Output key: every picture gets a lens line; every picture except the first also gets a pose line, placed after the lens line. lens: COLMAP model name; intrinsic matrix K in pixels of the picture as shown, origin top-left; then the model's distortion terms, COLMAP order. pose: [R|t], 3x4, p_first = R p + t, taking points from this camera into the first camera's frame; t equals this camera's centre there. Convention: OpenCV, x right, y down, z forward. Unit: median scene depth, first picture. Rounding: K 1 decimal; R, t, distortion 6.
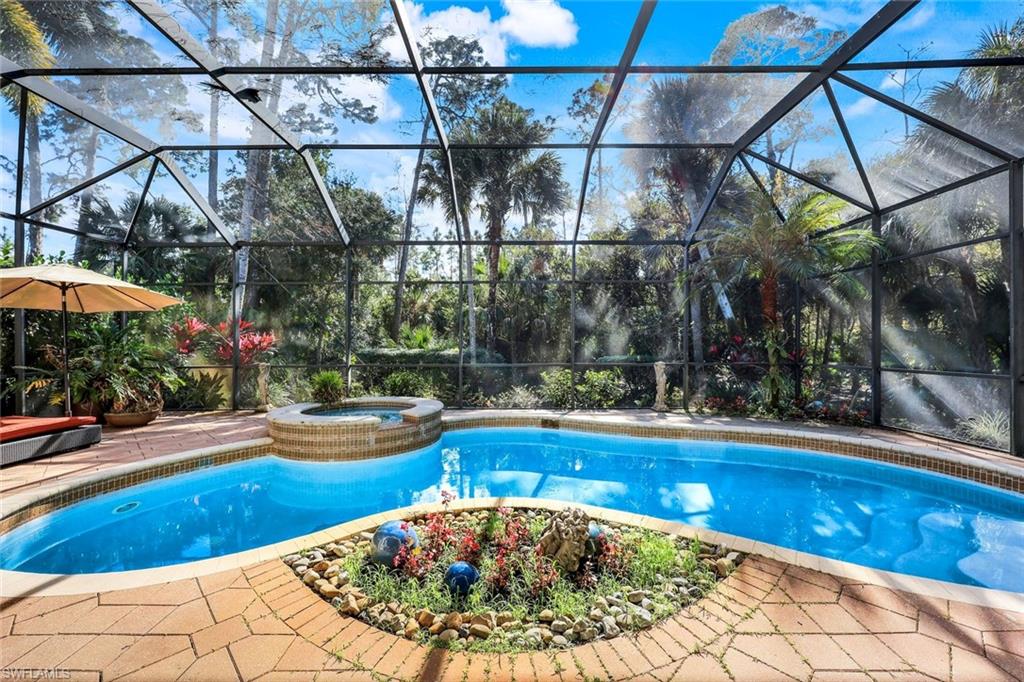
lens RADIAL K [[419.6, 0, 515.3], [0, 419.6, 340.7], [0, 0, 1]] dist [-0.008571, 0.001133]
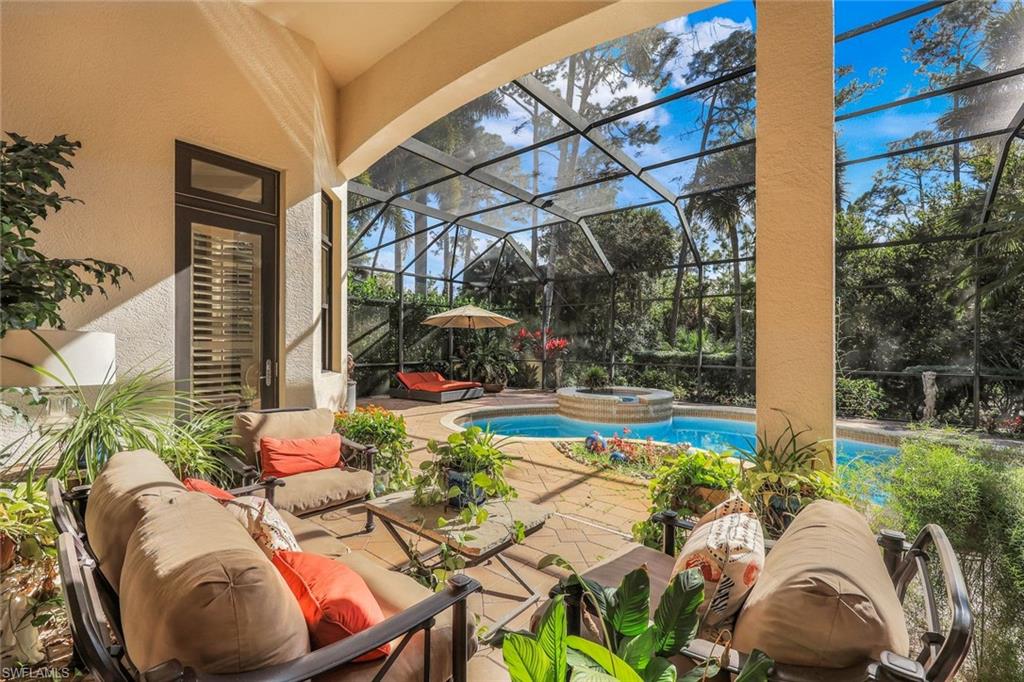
lens RADIAL K [[419.6, 0, 504.4], [0, 419.6, 340.9], [0, 0, 1]] dist [-0.008571, 0.001133]
pose [[0.763553, 0.004342, -0.645731, 0.226598], [-0.006339, 0.999980, -0.000772, -0.009809], [0.645714, 0.004683, 0.763565, -0.285621]]
